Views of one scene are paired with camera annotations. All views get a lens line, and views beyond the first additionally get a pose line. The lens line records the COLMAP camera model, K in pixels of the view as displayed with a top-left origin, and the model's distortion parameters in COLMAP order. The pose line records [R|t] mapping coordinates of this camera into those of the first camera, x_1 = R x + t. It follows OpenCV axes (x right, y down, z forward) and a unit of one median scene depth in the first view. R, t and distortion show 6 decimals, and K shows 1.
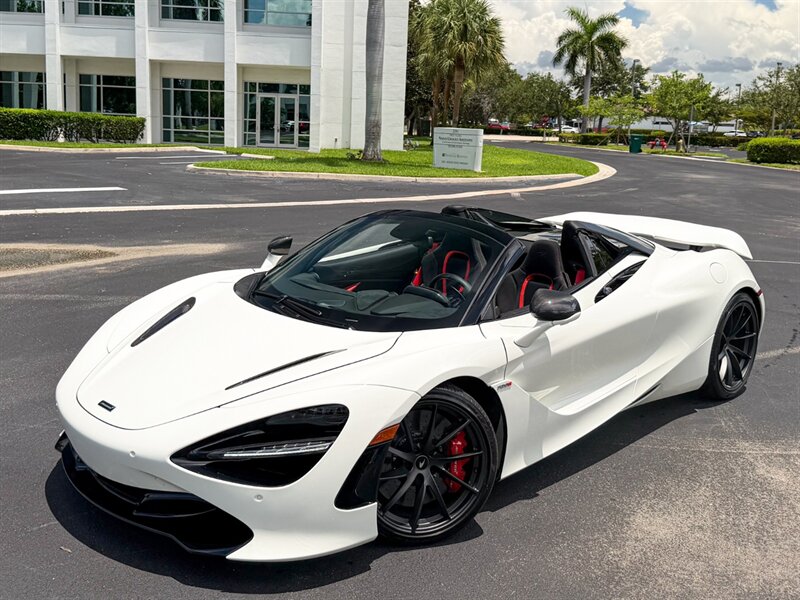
lens RADIAL K [[766.7, 0, 406.2], [0, 766.7, 298.4], [0, 0, 1]] dist [0.015933, 0.000000]
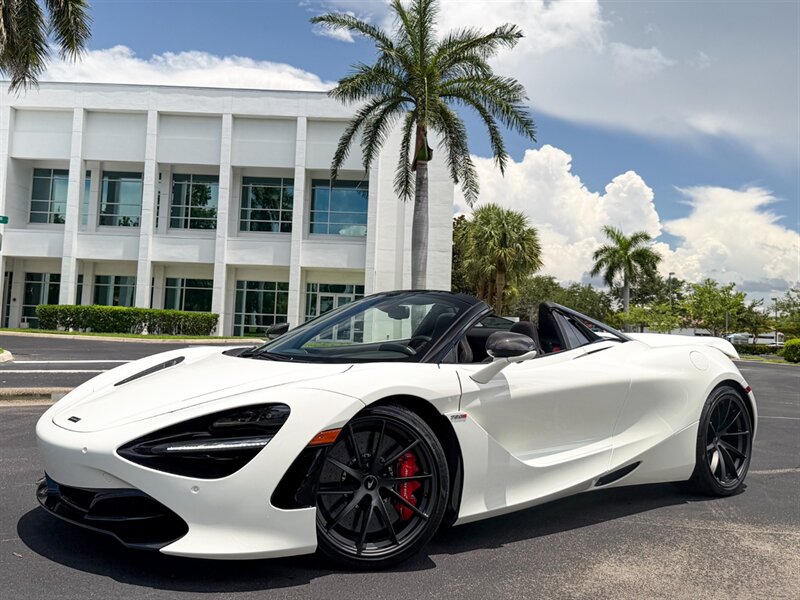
lens RADIAL K [[717.1, 0, 389.7], [0, 717.1, 328.0], [0, 0, 1]] dist [0.031320, -0.055472]
pose [[0.996177, 0.004089, -0.087262, 0.104625], [-0.022664, 0.976798, -0.212962, 0.177989], [0.084366, 0.214126, 0.973156, 0.036798]]
